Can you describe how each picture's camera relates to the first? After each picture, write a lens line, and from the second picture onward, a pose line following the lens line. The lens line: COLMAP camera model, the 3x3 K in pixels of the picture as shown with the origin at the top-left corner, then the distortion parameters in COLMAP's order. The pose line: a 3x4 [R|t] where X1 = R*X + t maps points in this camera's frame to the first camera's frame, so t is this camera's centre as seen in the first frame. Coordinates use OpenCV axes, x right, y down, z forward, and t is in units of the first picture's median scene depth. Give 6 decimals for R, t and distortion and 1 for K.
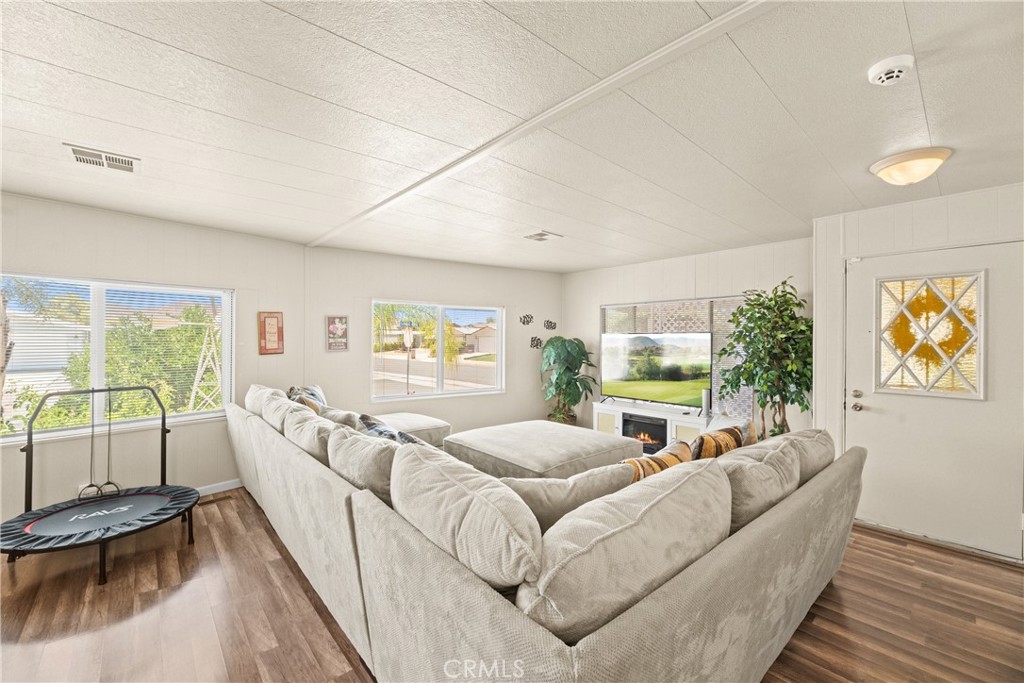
lens RADIAL K [[410.6, 0, 514.7], [0, 410.6, 339.4], [0, 0, 1]] dist [-0.000540, -0.003275]
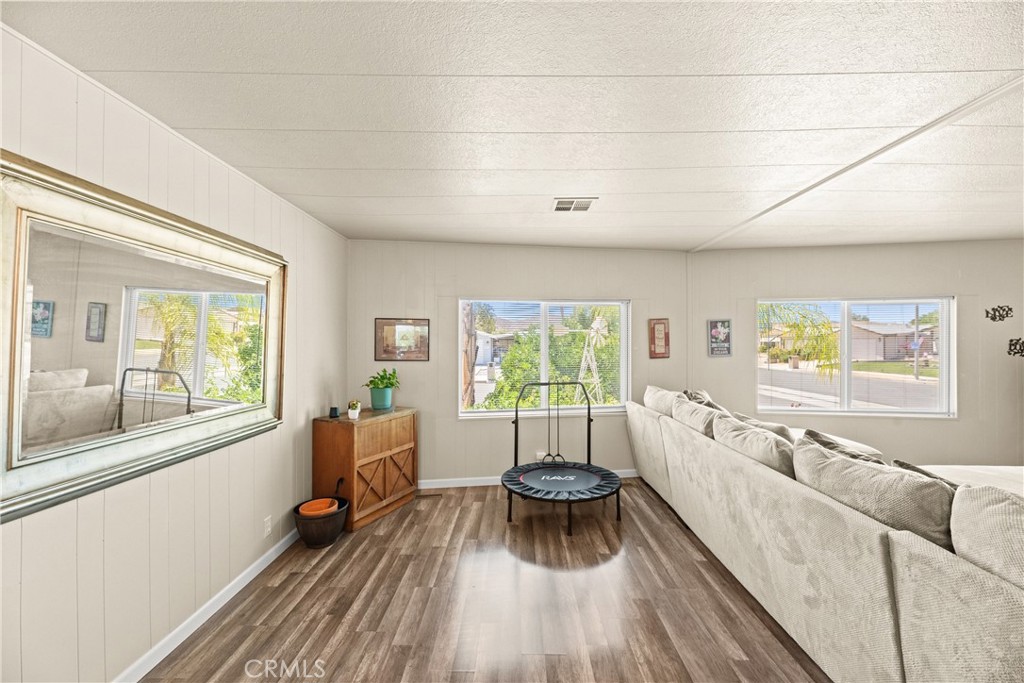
lens RADIAL K [[410.6, 0, 514.7], [0, 410.6, 339.4], [0, 0, 1]] dist [-0.000540, -0.003275]
pose [[0.740840, -0.010568, -0.671599, -0.217469], [0.004013, 0.999928, -0.011307, -0.002521], [0.671670, 0.005682, 0.740829, -0.063346]]
